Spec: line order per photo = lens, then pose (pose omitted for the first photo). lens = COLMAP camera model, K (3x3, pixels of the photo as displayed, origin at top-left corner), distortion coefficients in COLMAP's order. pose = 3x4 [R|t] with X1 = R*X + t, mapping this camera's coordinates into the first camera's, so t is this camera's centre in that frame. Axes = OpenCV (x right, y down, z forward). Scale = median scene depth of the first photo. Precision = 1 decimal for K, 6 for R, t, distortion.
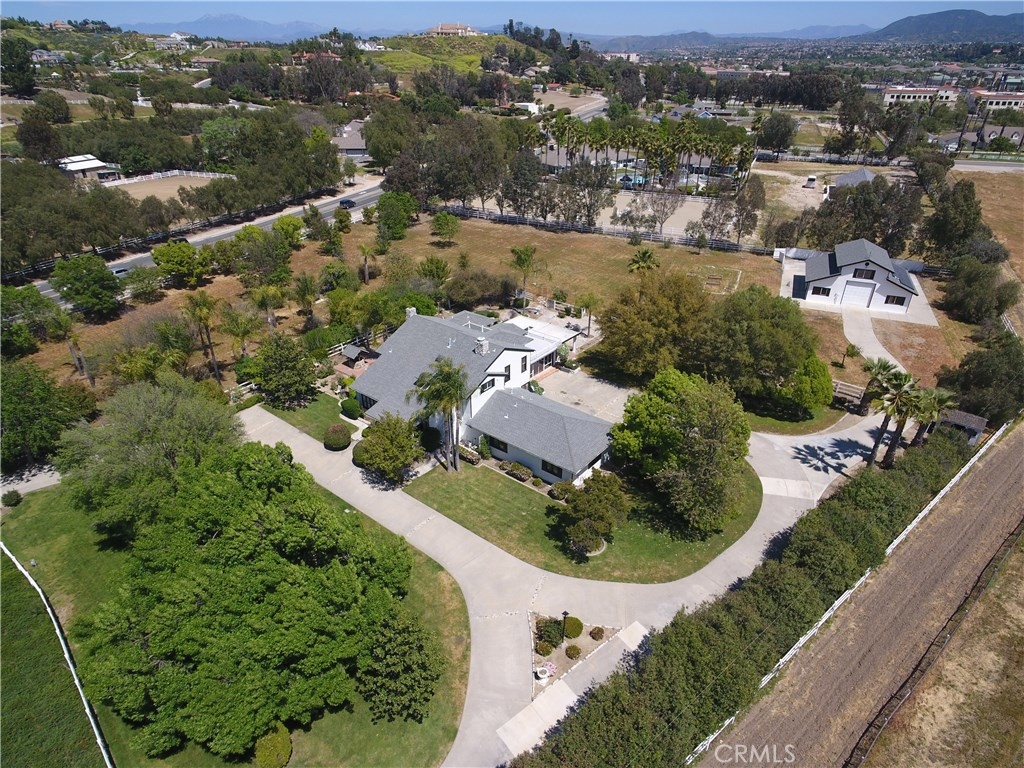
lens RADIAL K [[598.3, 0, 512.0], [0, 598.3, 384.0], [0, 0, 1]] dist [0.000570, 0.001440]
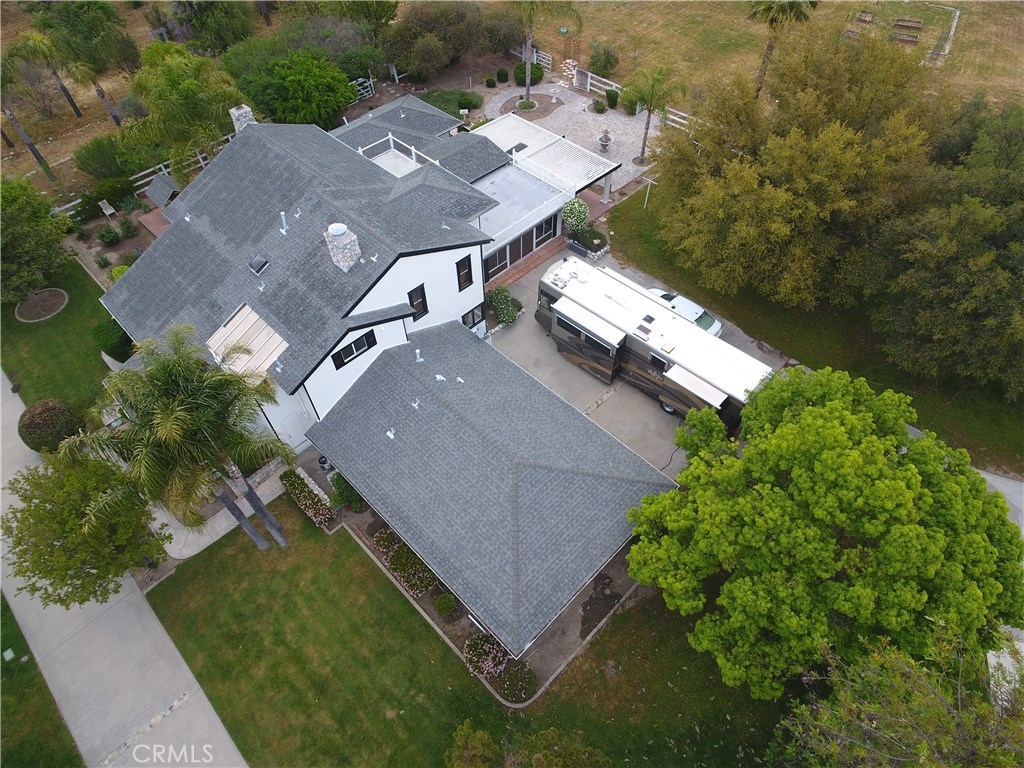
lens RADIAL K [[598.3, 0, 512.0], [0, 598.3, 384.0], [0, 0, 1]] dist [0.000570, 0.001440]
pose [[0.993465, 0.077942, -0.083383, 0.104694], [-0.038933, 0.918133, 0.394356, -0.142438], [0.107294, -0.388532, 0.915167, 0.616159]]
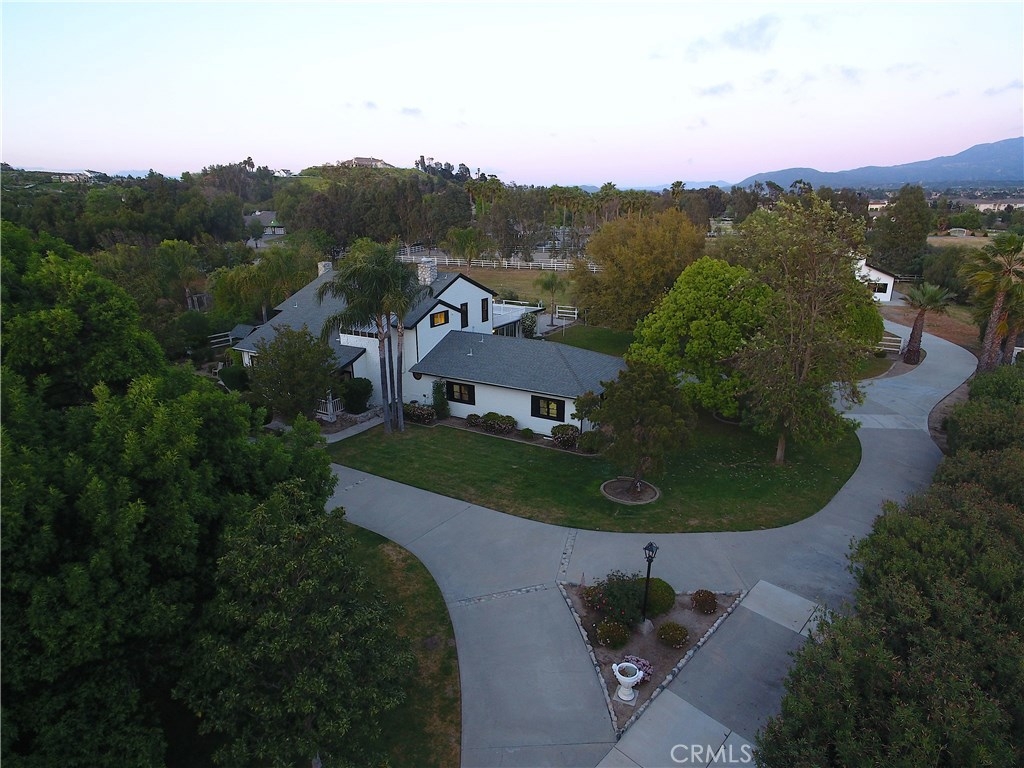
lens RADIAL K [[598.3, 0, 512.0], [0, 598.3, 384.0], [0, 0, 1]] dist [0.000570, 0.001440]
pose [[0.989956, -0.047072, 0.133310, -0.052821], [0.073684, 0.976535, -0.202359, 0.222162], [-0.120656, 0.210150, 0.970195, 0.330859]]
